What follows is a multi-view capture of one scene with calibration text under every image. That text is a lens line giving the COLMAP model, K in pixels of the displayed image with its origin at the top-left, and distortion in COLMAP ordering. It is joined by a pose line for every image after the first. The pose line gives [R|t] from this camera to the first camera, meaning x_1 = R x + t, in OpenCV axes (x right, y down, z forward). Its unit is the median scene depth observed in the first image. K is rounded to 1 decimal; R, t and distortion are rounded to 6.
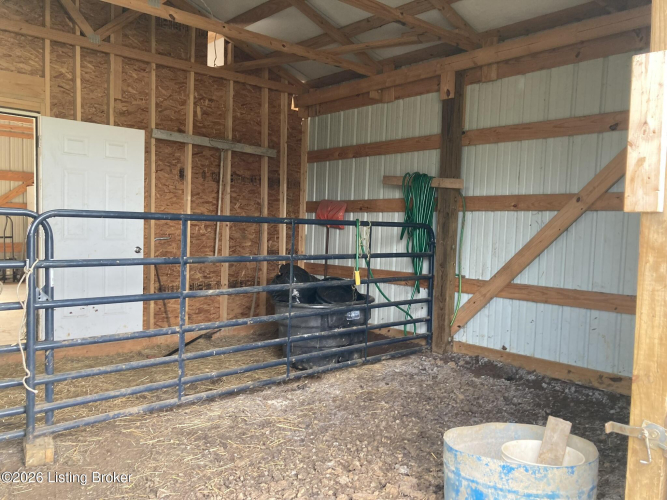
lens RADIAL K [[547.4, 0, 333.5], [0, 547.4, 250.0], [0, 0, 1]] dist [-0.002808, -0.000423]
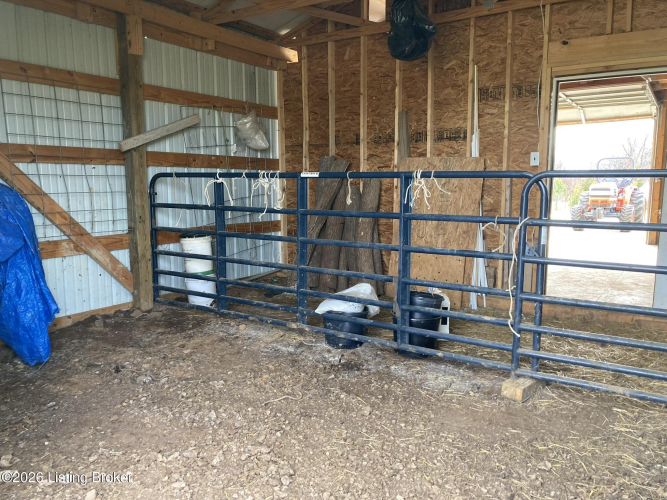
lens RADIAL K [[547.4, 0, 333.5], [0, 547.4, 250.0], [0, 0, 1]] dist [-0.002808, -0.000423]
pose [[0.253382, 0.104128, -0.961746, 0.402387], [-0.042983, 0.994420, 0.096342, -0.005770], [0.966411, 0.016928, 0.256444, 0.337188]]
